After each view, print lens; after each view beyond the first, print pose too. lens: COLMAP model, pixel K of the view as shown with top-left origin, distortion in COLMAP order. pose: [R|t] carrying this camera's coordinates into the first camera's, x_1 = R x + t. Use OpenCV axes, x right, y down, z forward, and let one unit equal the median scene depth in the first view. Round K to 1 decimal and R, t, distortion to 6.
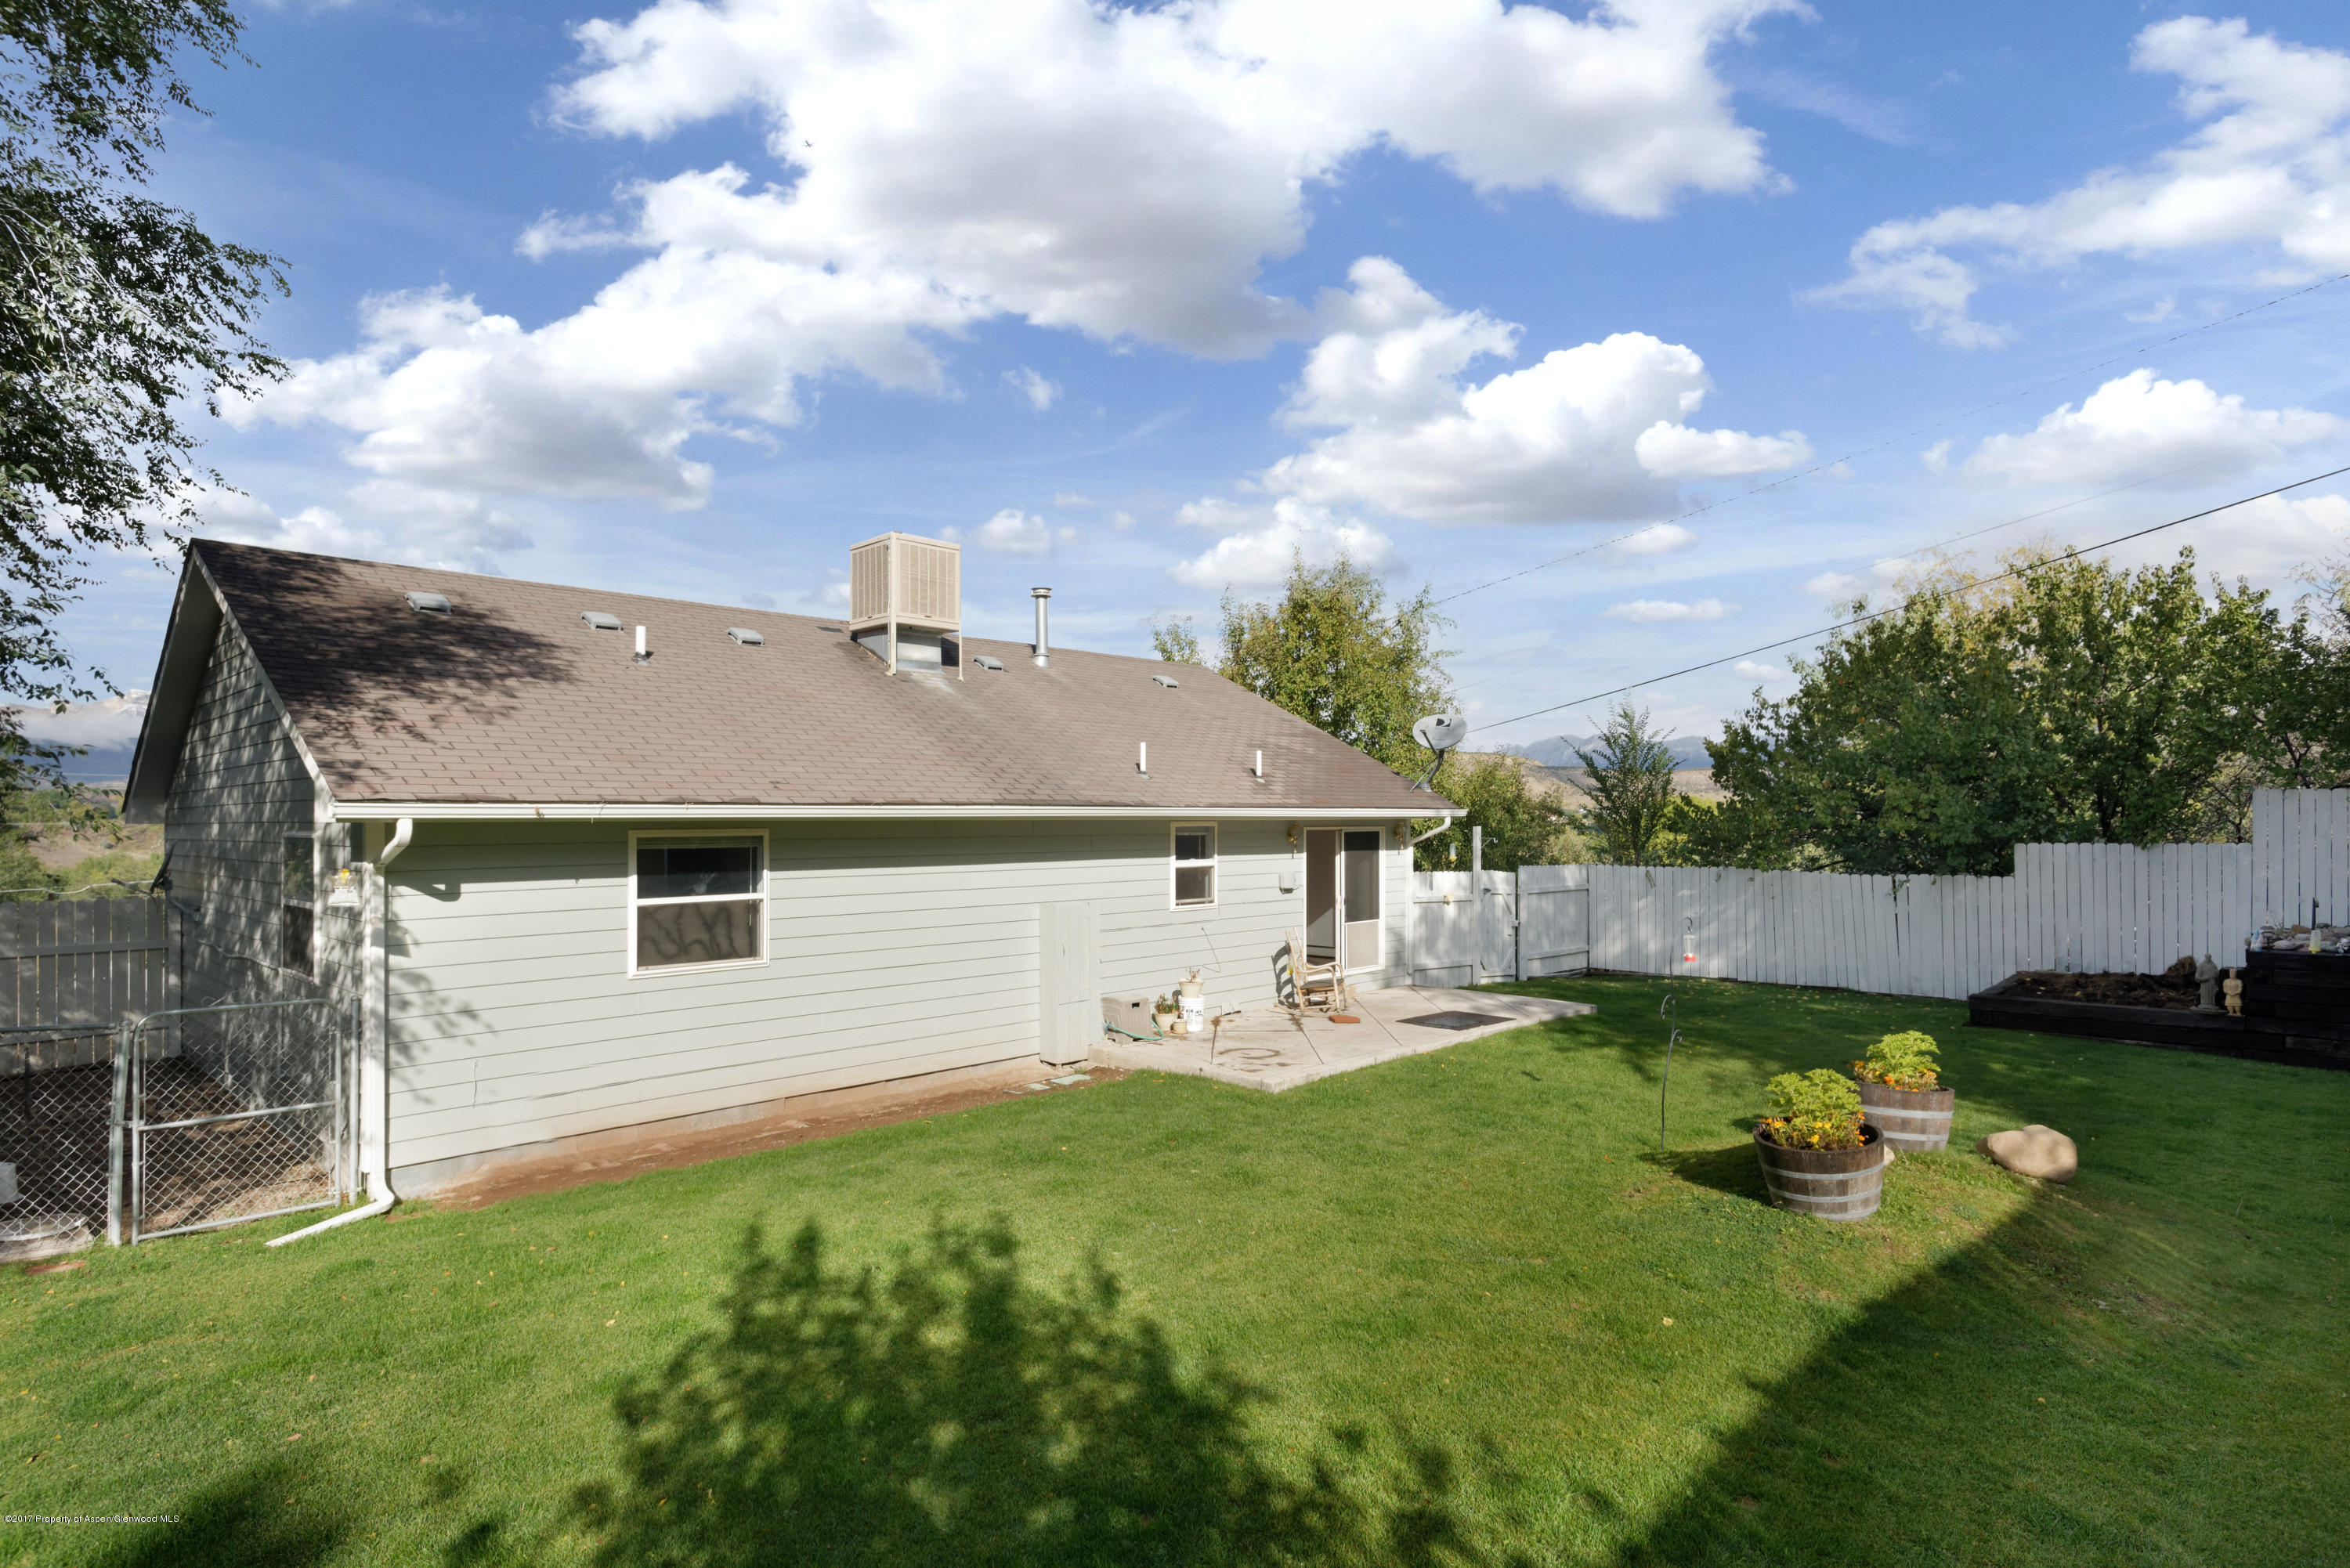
lens RADIAL K [[1278.2, 0, 1126.9], [0, 1278.2, 830.6], [0, 0, 1]] dist [0.000786, -0.000211]
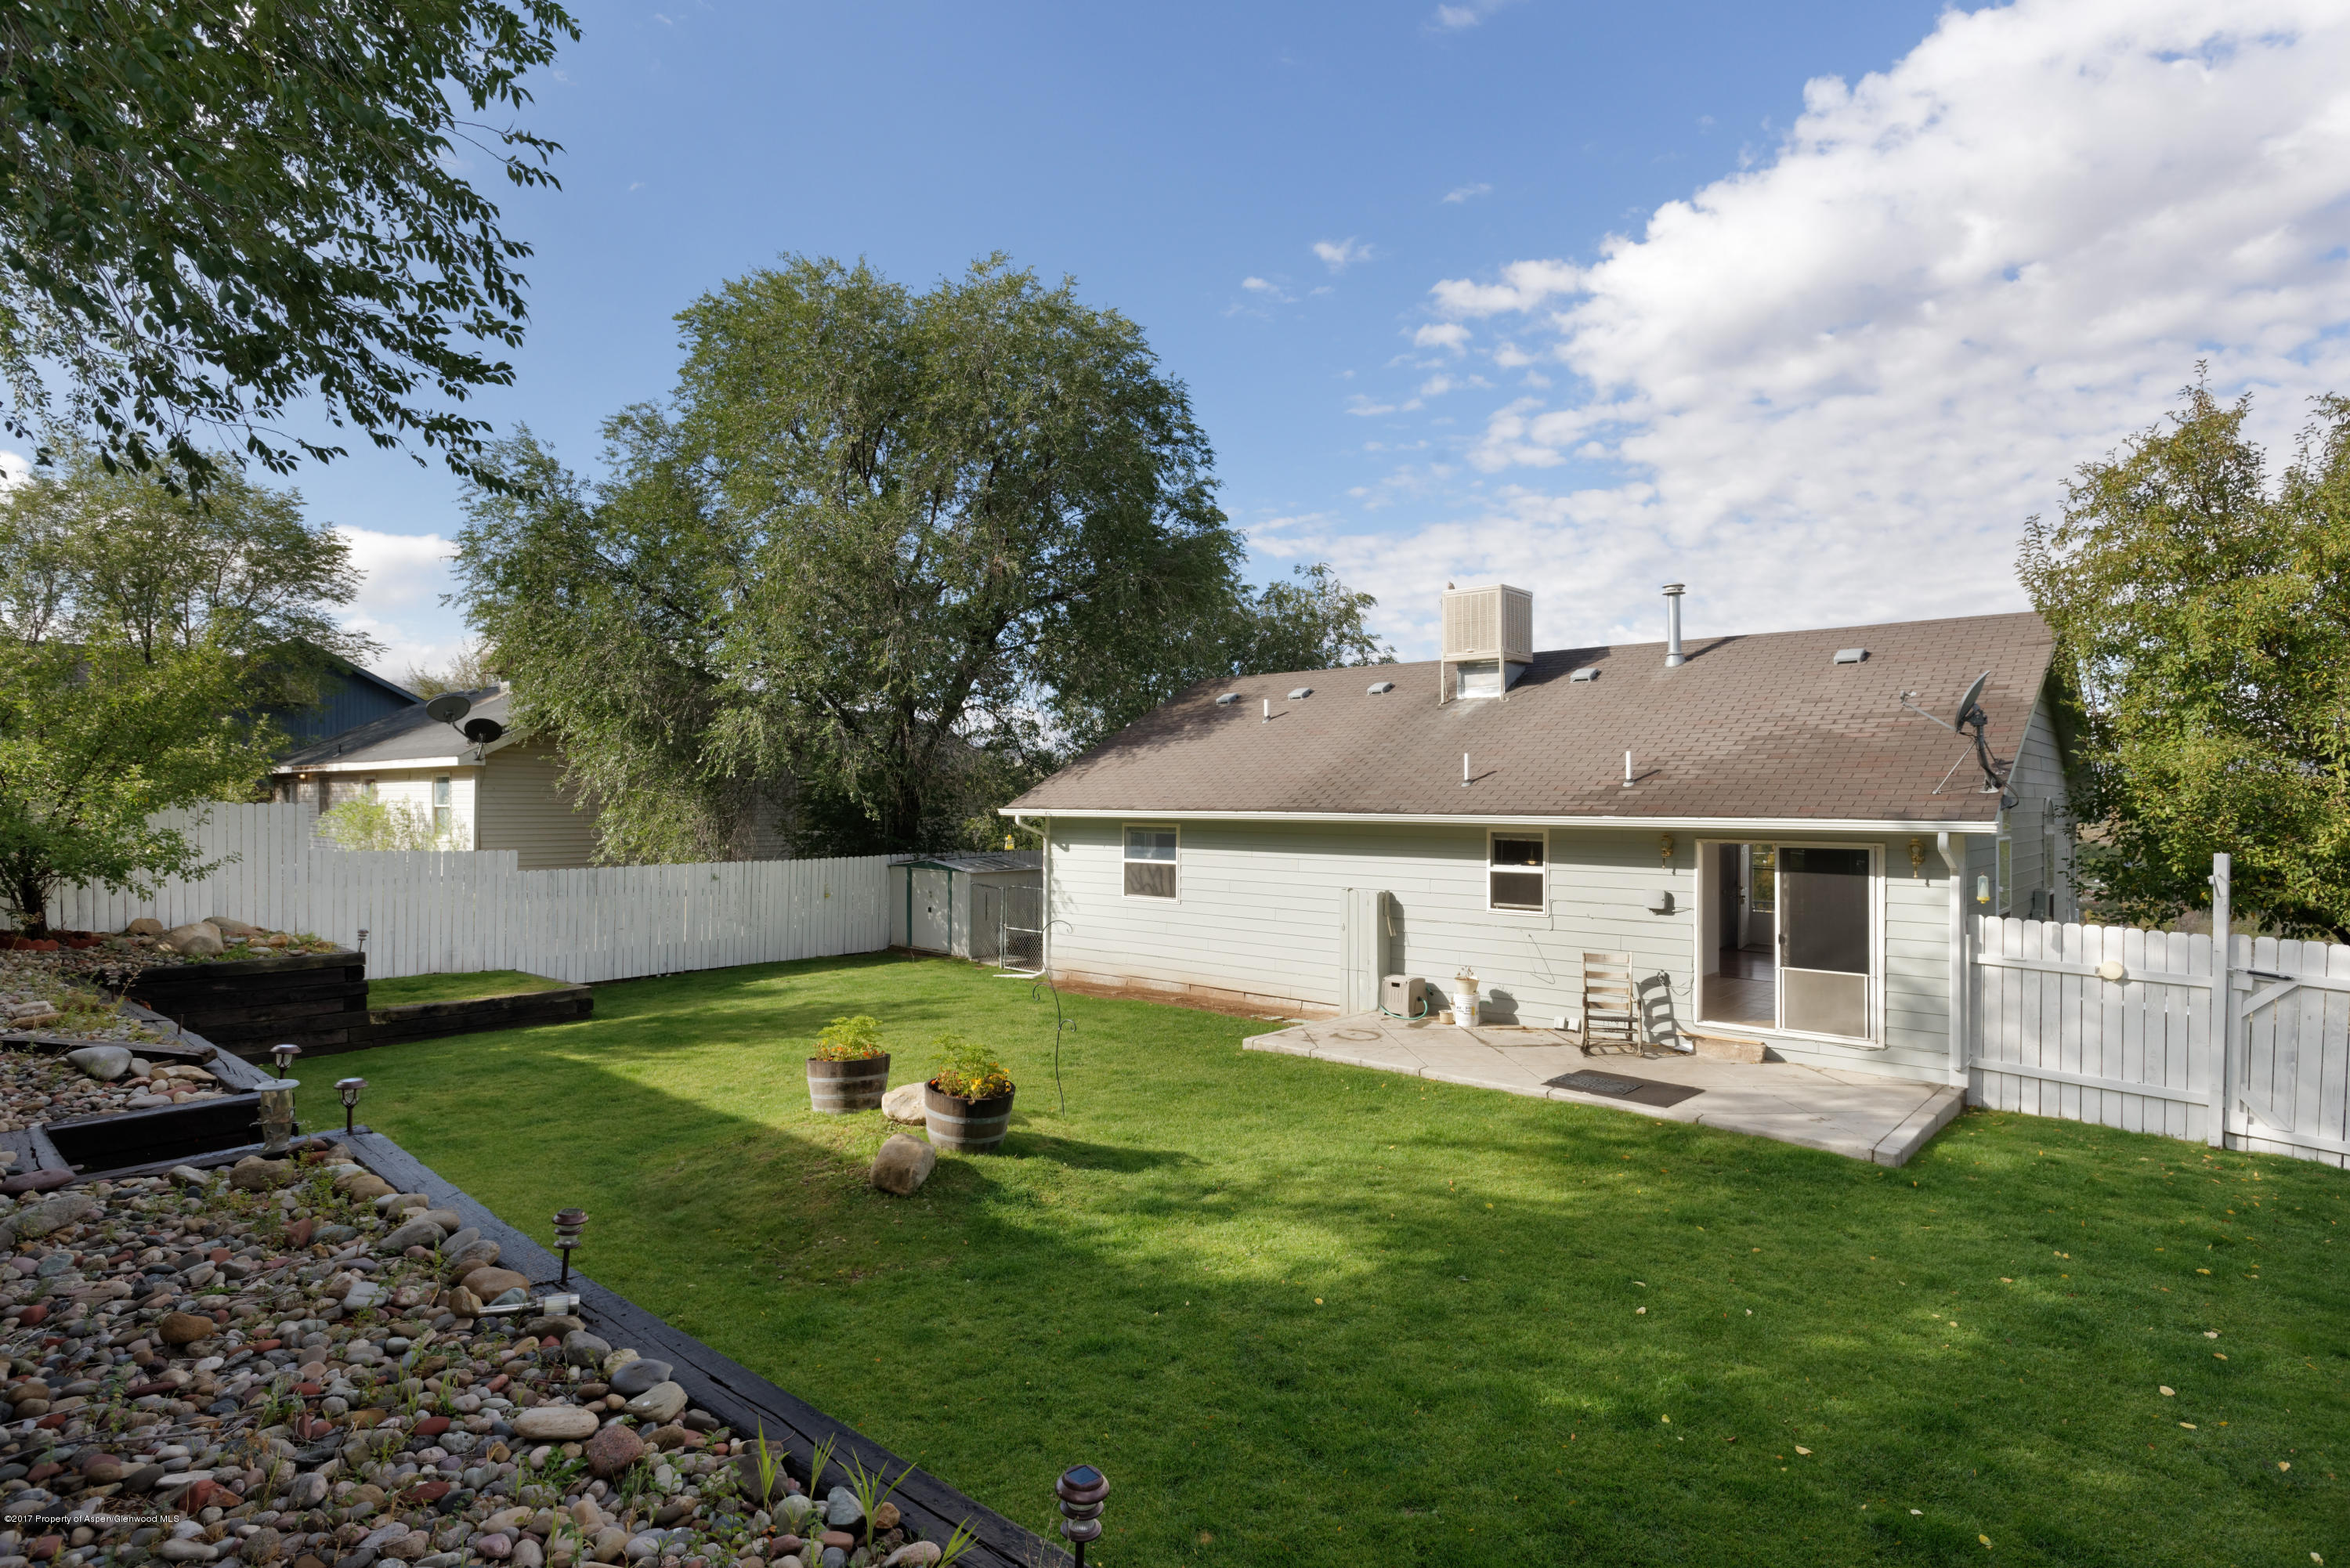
lens RADIAL K [[1228.6, 0, 1175.0], [0, 1228.6, 784.0], [0, 0, 1]] dist [-0.048097, 0.000029]
pose [[0.028327, -0.003210, -0.999594, 1.412378], [-0.009562, 0.999948, -0.003482, -0.050571], [0.999553, 0.009657, 0.028294, 0.972005]]
